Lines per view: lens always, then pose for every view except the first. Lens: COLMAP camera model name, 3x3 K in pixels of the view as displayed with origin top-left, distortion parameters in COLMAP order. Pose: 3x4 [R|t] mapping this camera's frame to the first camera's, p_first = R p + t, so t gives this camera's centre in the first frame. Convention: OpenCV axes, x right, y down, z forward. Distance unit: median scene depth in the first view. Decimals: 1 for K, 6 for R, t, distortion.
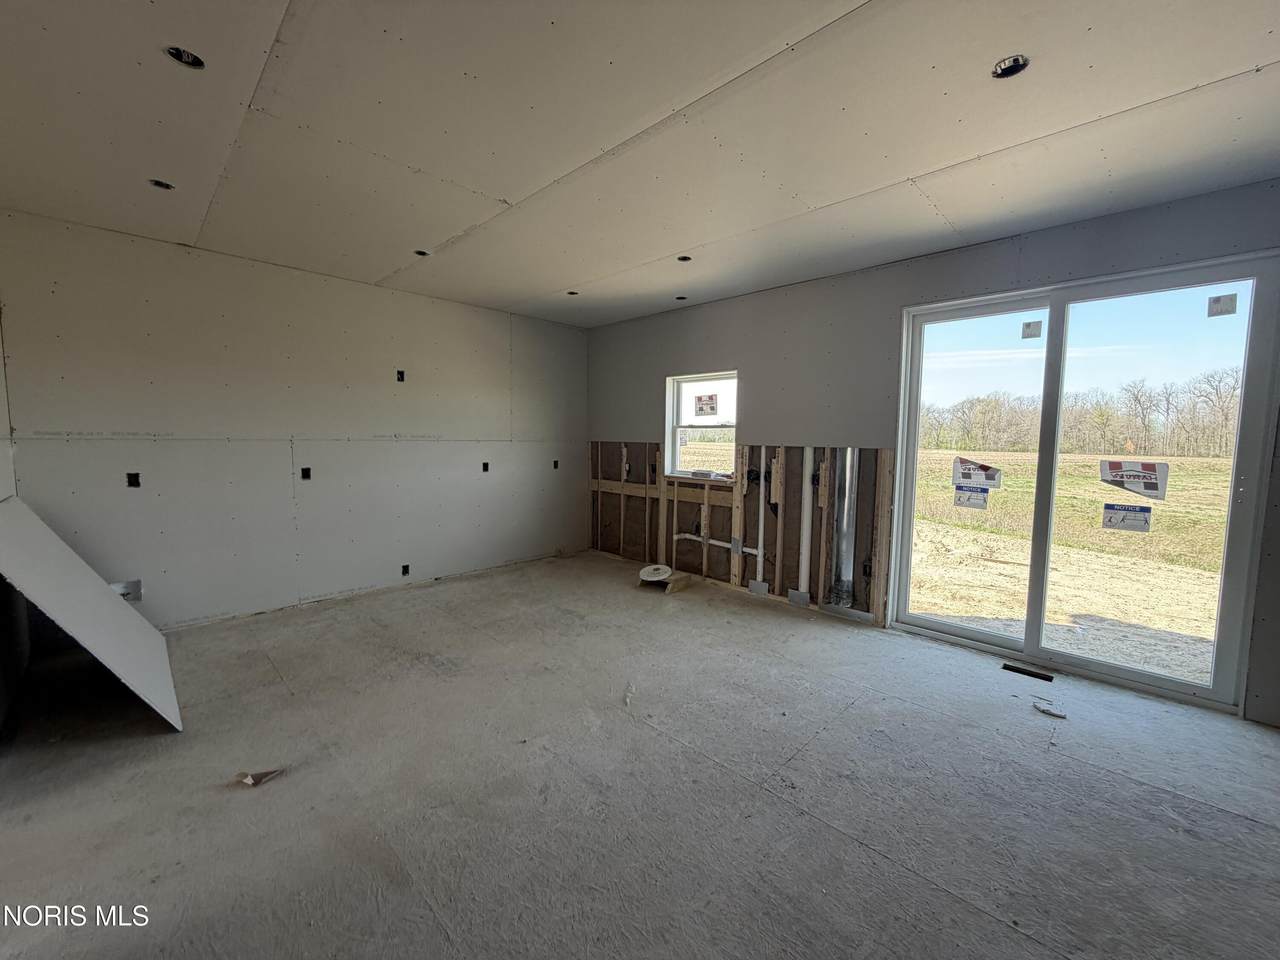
lens RADIAL K [[500.8, 0, 636.8], [0, 500.8, 480.3], [0, 0, 1]] dist [0.002032, 0.000081]
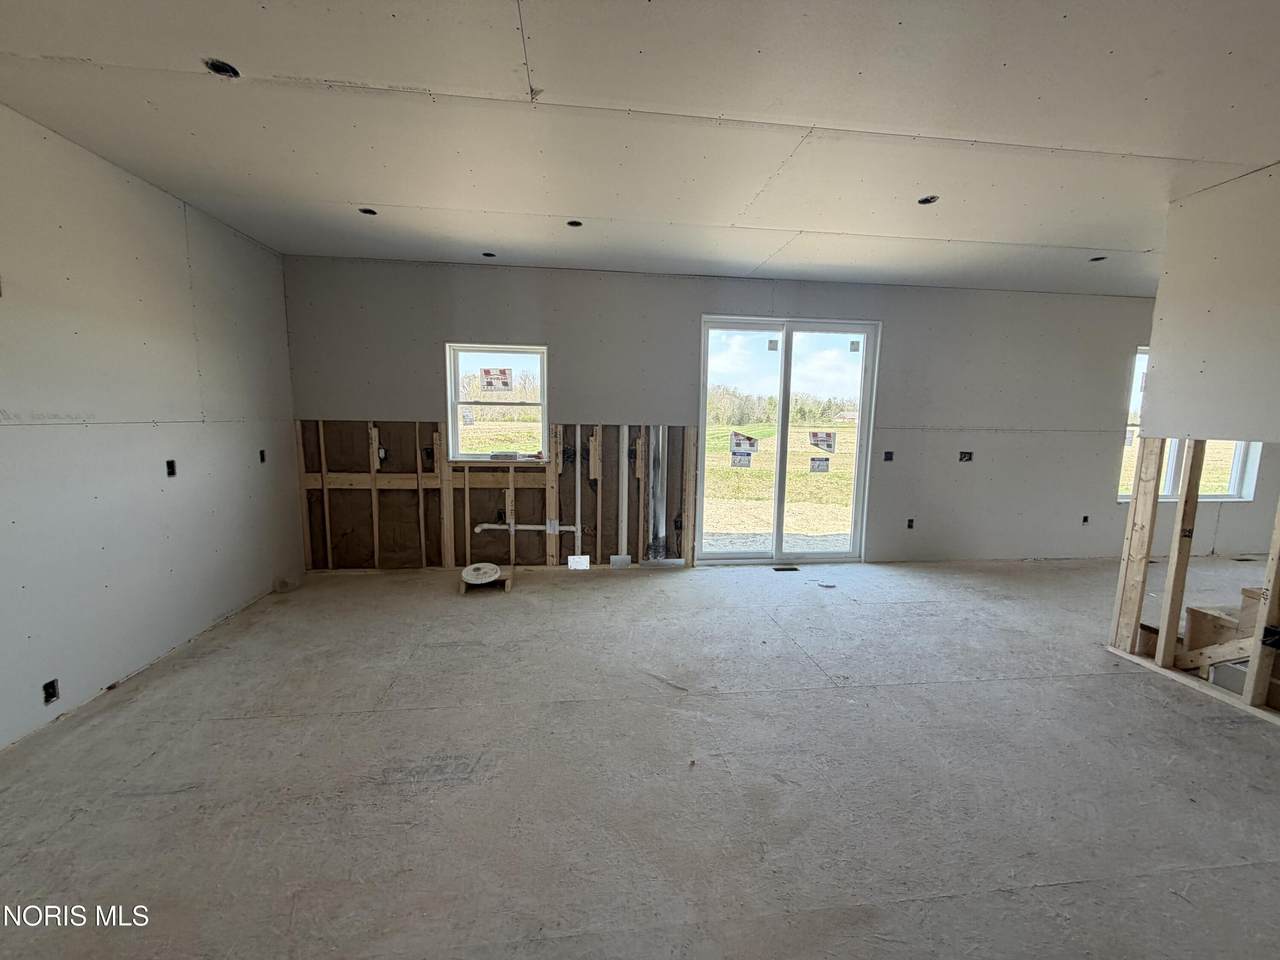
lens RADIAL K [[500.8, 0, 636.8], [0, 500.8, 480.3], [0, 0, 1]] dist [0.002032, 0.000081]
pose [[0.632527, -0.101809, 0.767818, -0.464048], [0.058860, 0.994775, 0.083414, -0.033382], [-0.772299, -0.007568, 0.635214, 0.253862]]
